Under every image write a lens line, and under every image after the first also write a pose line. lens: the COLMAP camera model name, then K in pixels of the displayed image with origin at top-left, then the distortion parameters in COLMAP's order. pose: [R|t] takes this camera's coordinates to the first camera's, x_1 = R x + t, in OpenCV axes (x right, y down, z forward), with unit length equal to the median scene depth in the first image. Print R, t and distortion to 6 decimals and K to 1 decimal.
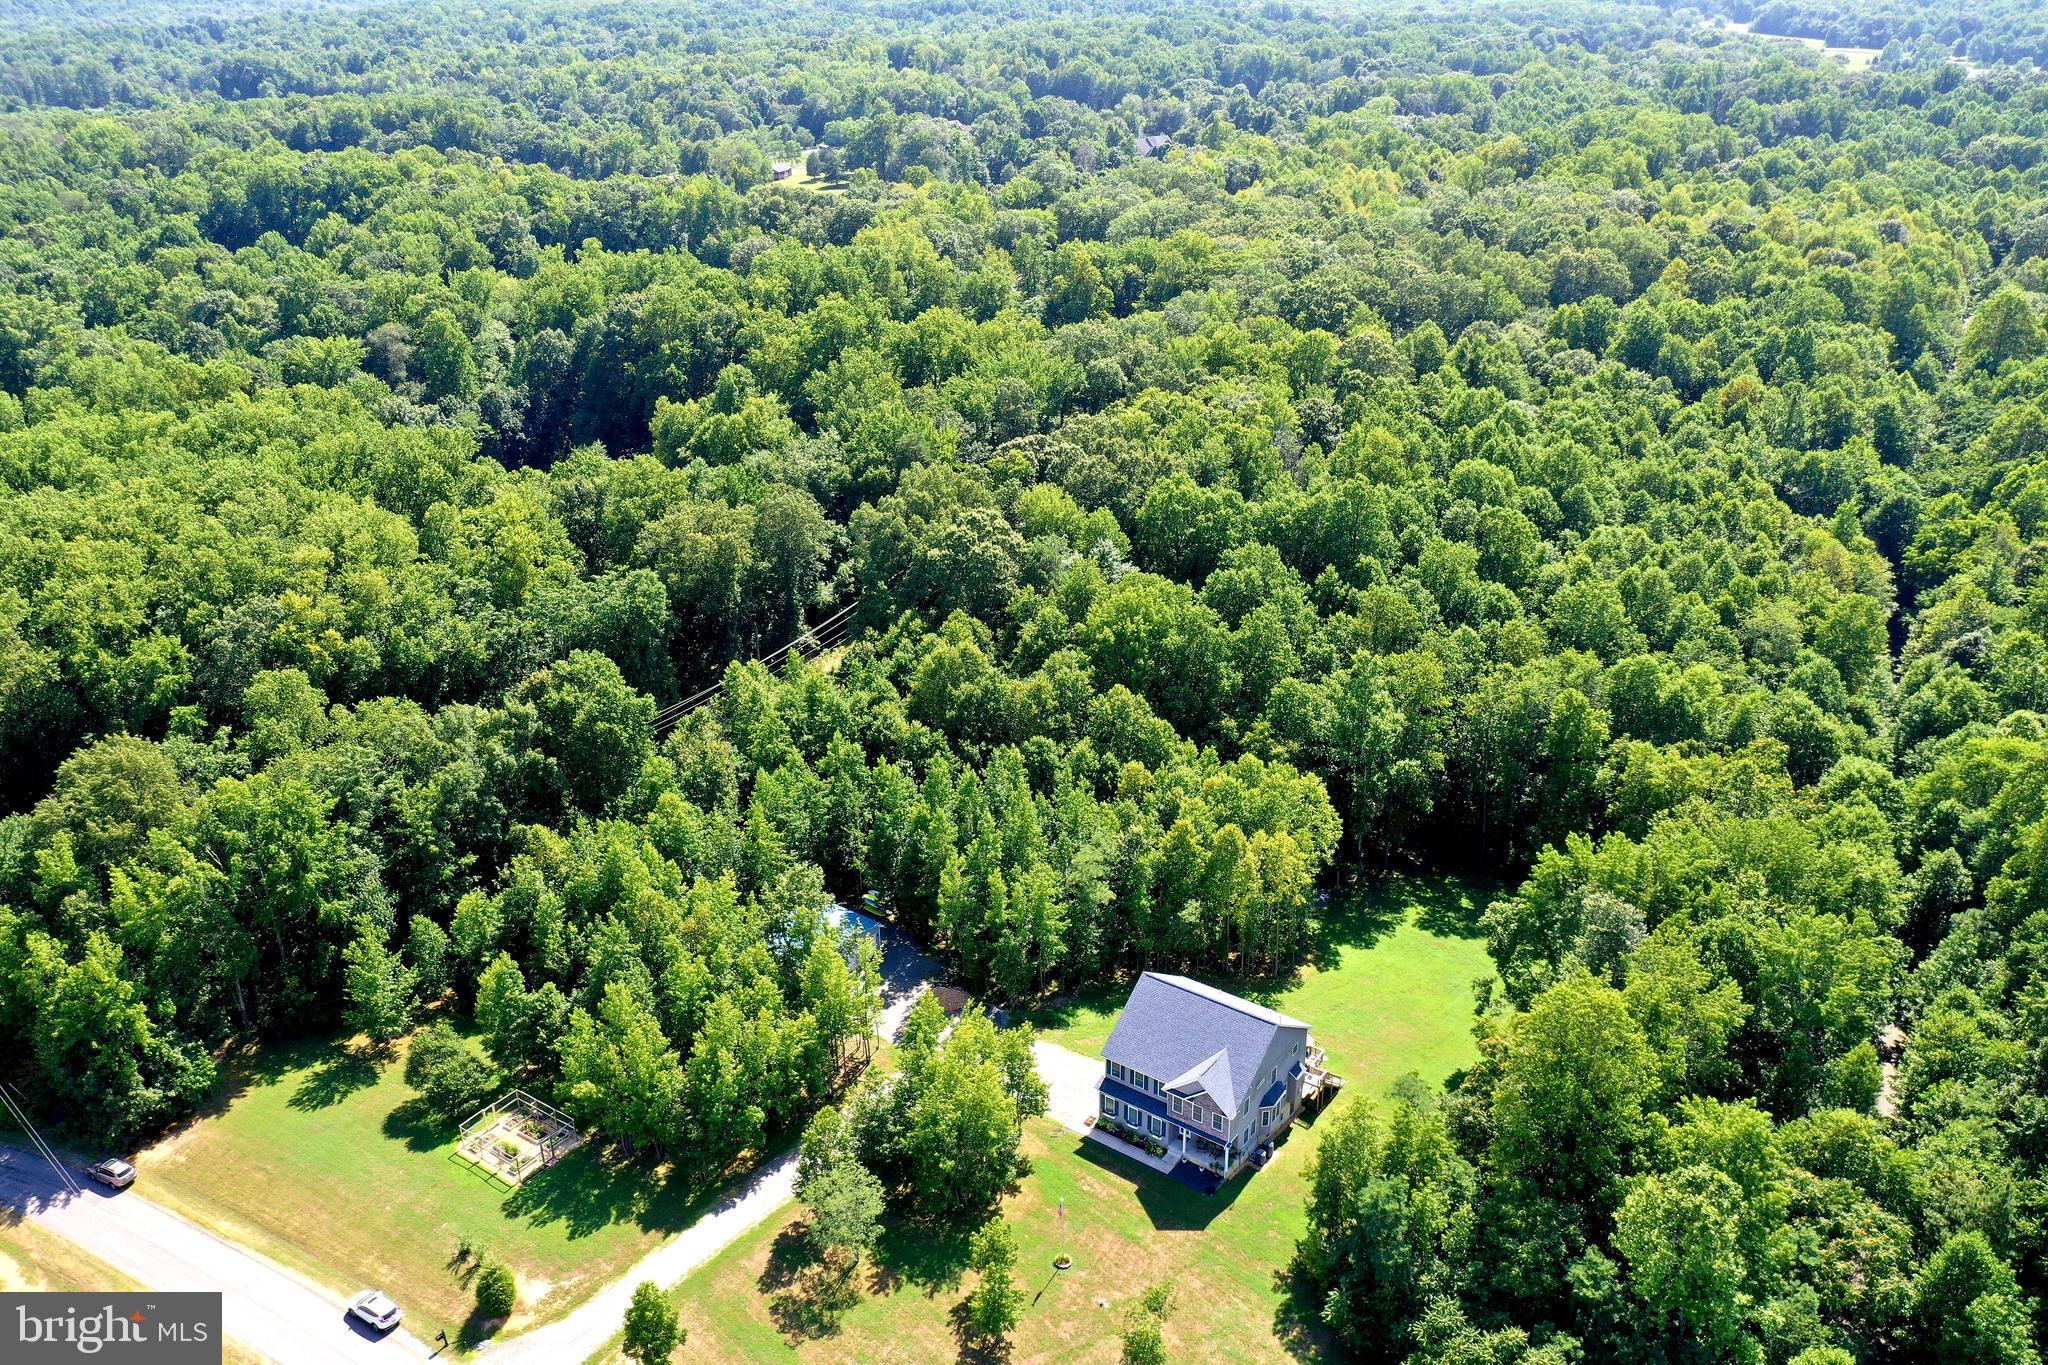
lens RADIAL K [[1614.3, 0, 1021.2], [0, 1614.3, 682.9], [0, 0, 1]] dist [-0.005787, 0.002148]
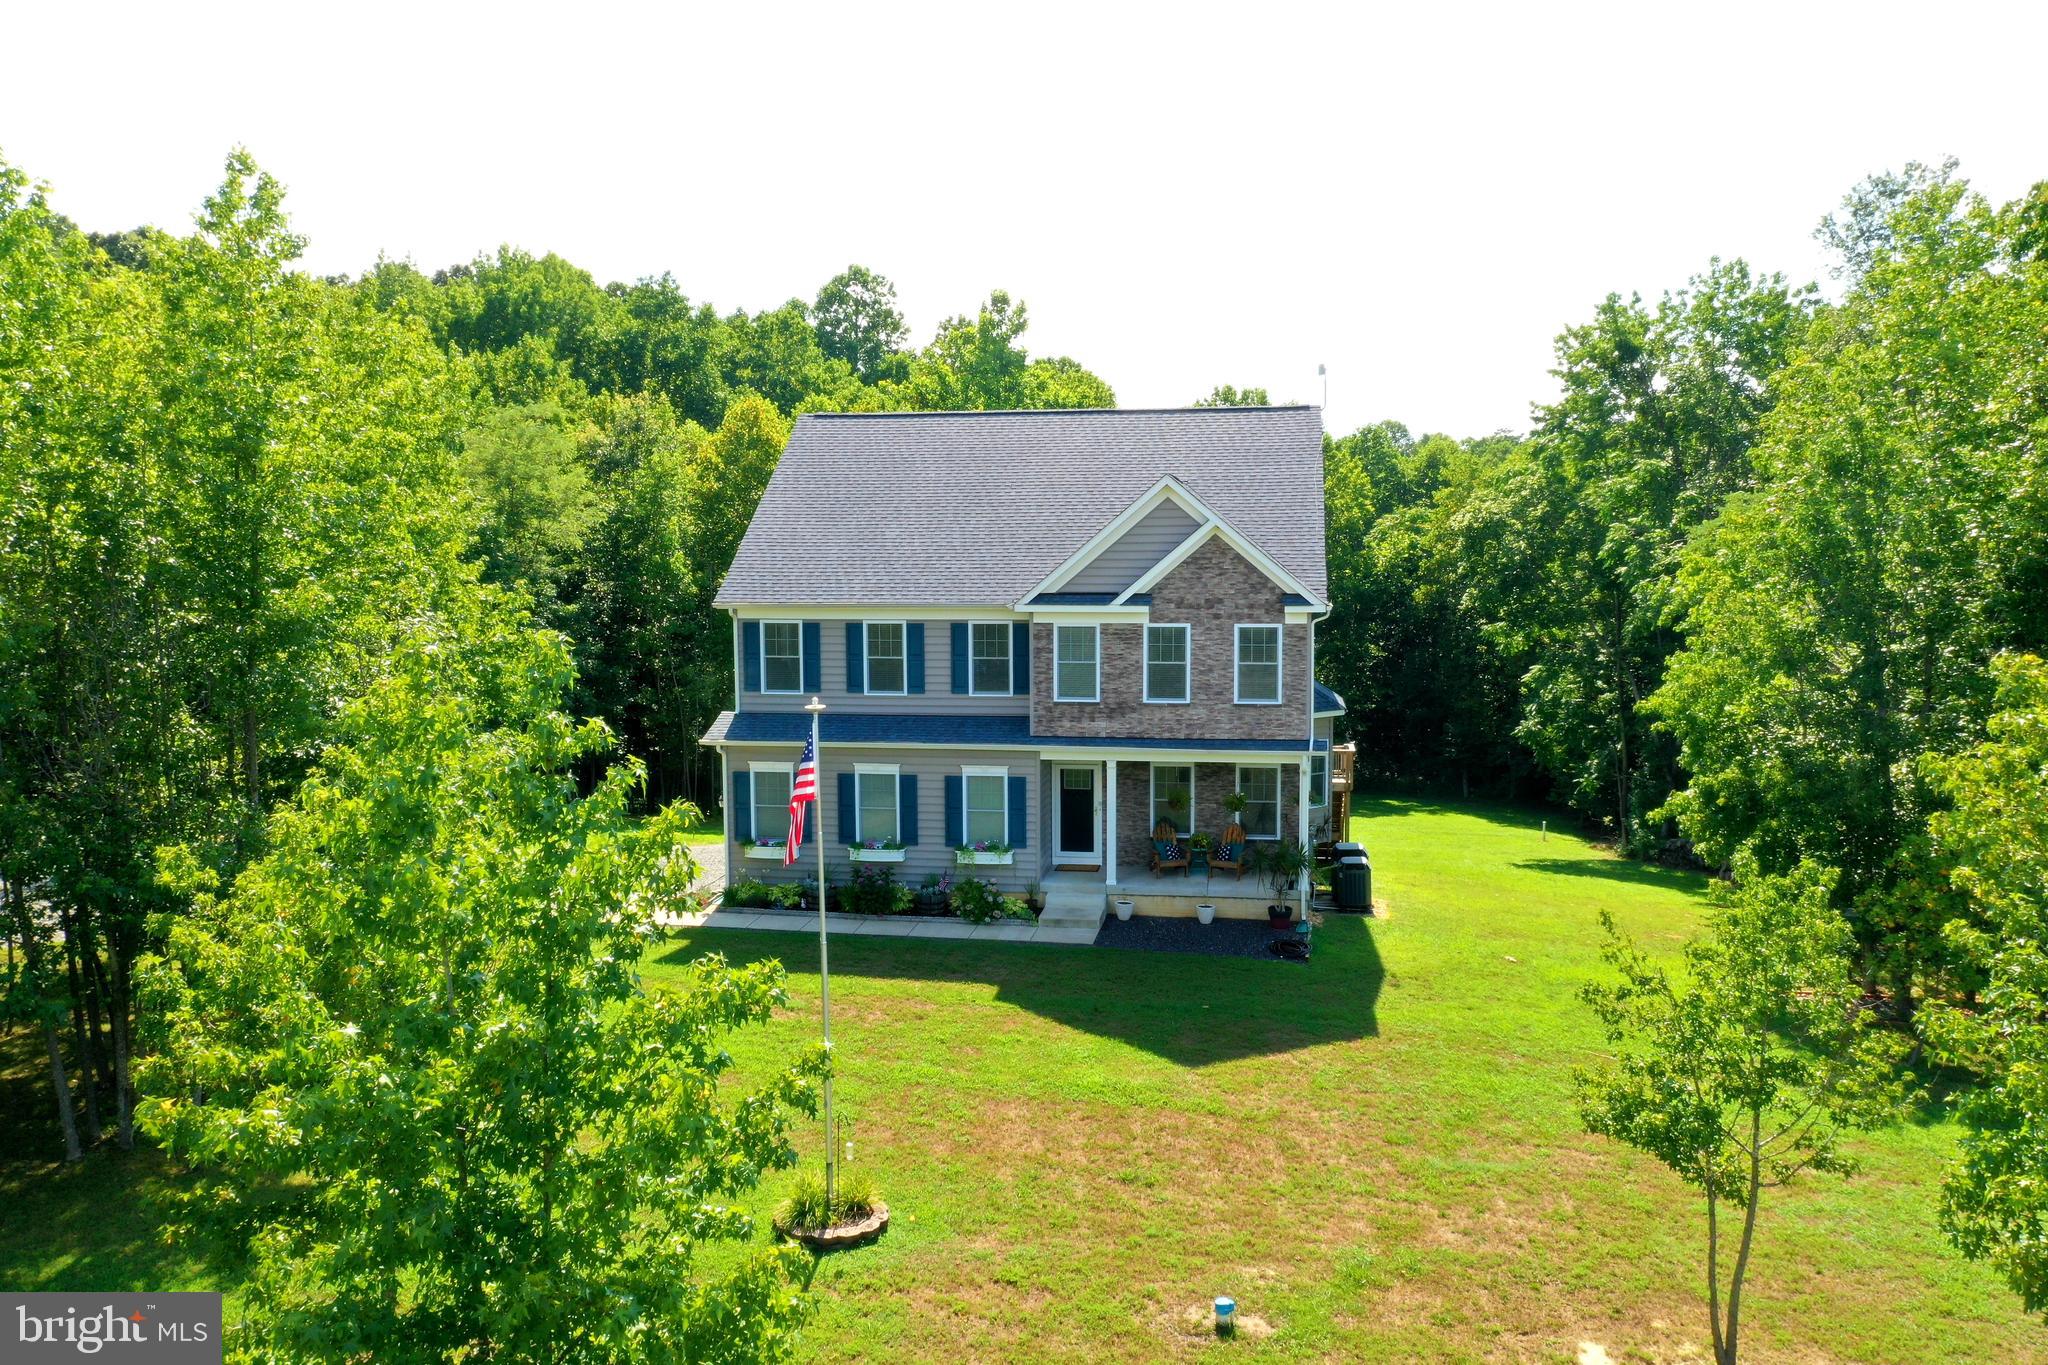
lens RADIAL K [[1614.3, 0, 1021.2], [0, 1614.3, 682.9], [0, 0, 1]] dist [-0.005787, 0.002148]
pose [[0.892944, -0.032618, 0.448984, -0.017805], [0.183704, 0.936950, -0.297284, 0.249471], [-0.410979, 0.347939, 0.842636, 0.584833]]
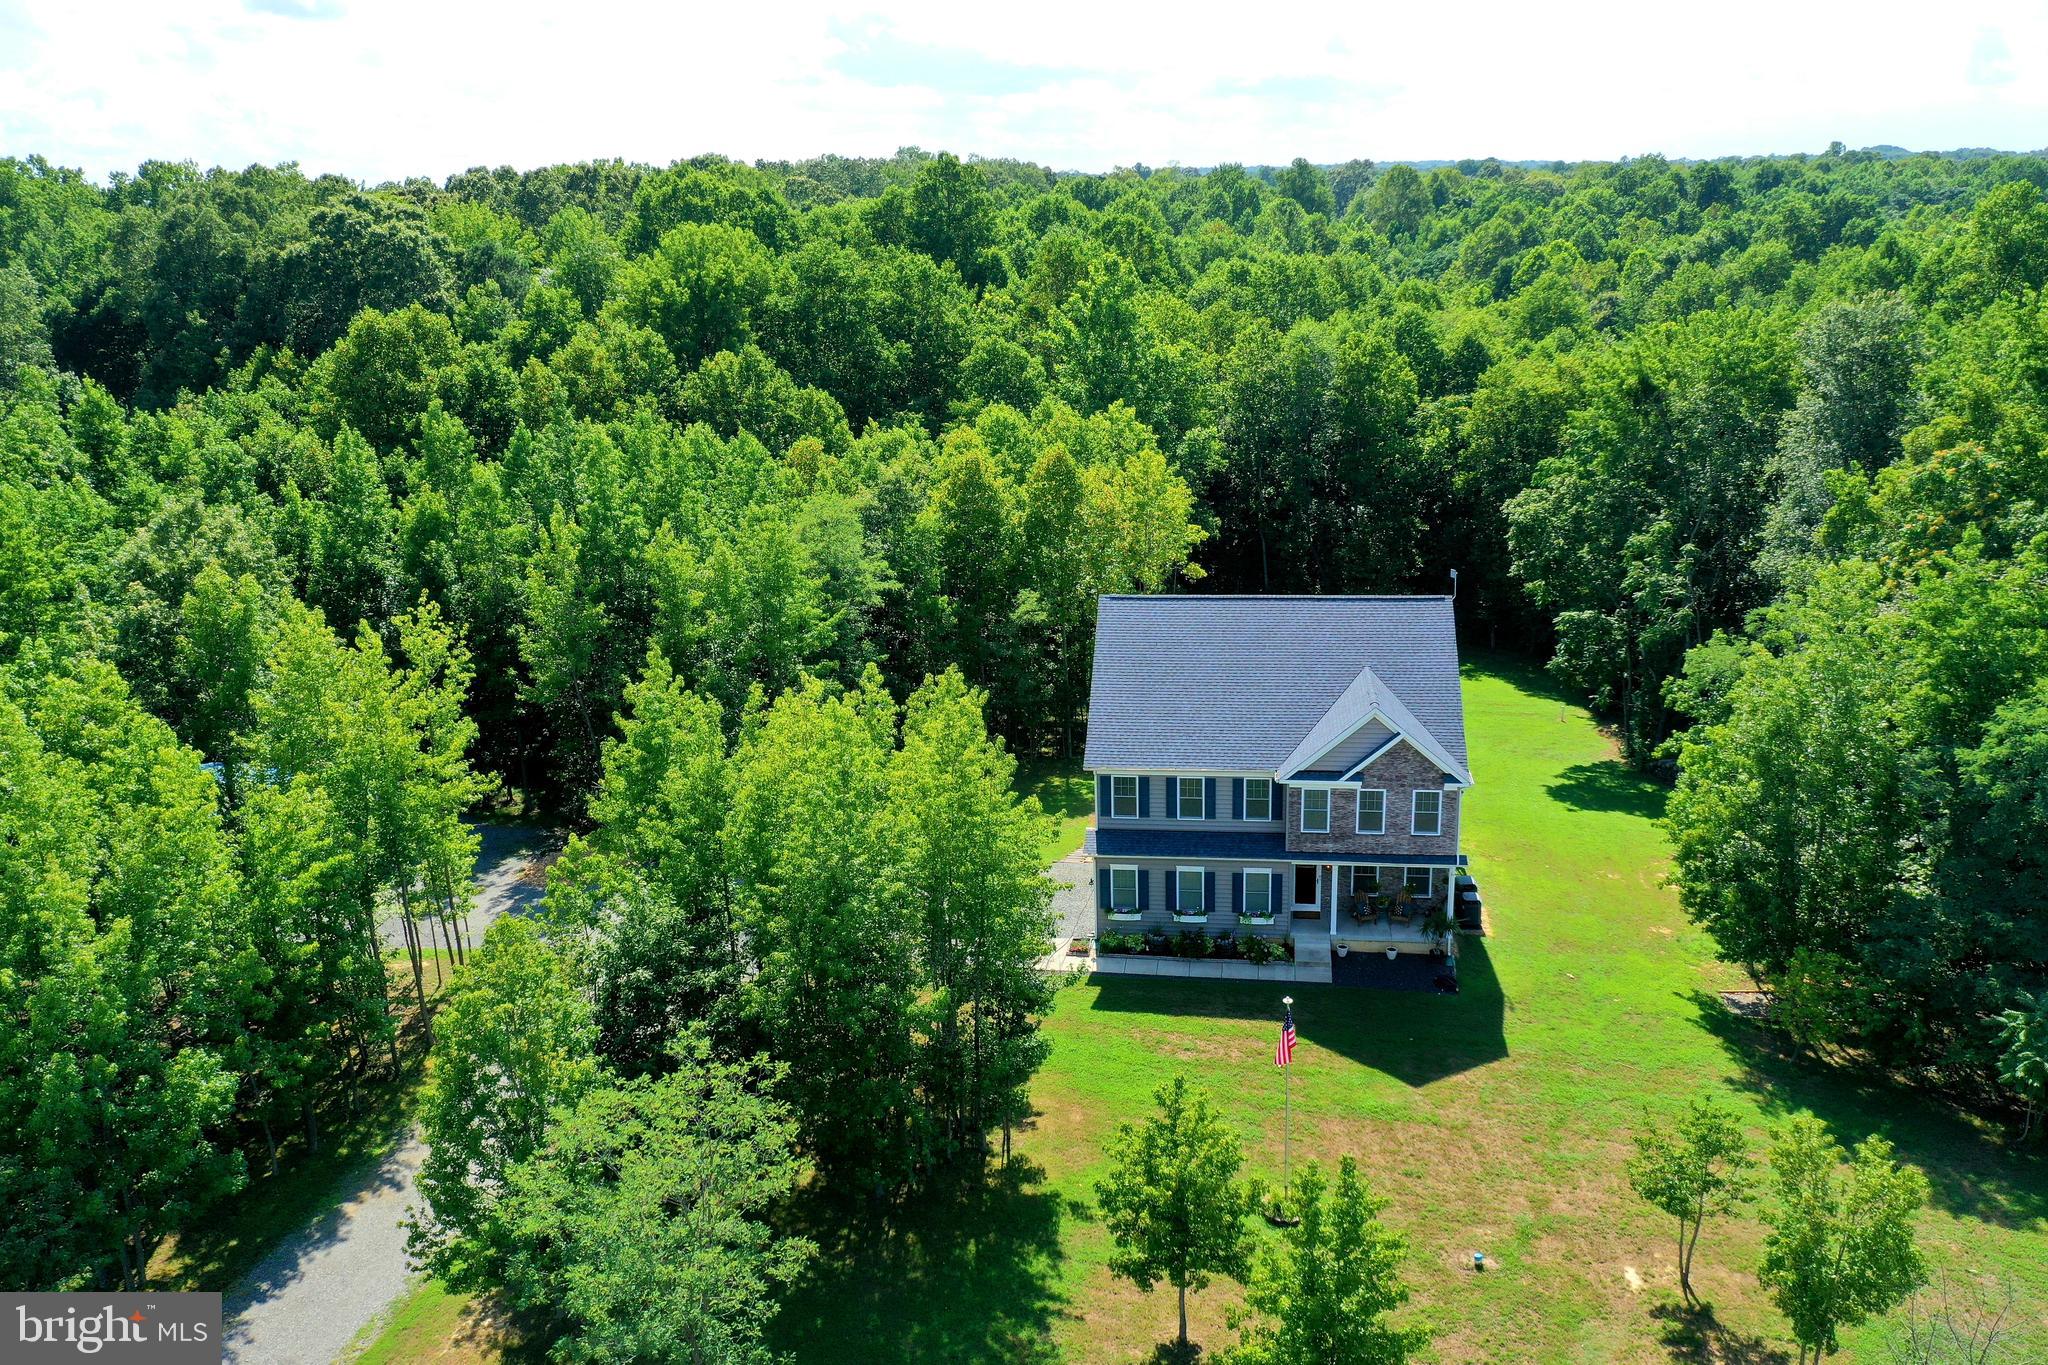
lens RADIAL K [[1626.5, 0, 1021.3], [0, 1626.5, 684.1], [0, 0, 1]] dist [-0.005609, 0.002396]
pose [[0.884466, -0.149016, 0.442169, -0.111686], [0.213827, 0.971715, -0.100236, 0.188834], [-0.414725, 0.183203, 0.891313, 0.480581]]
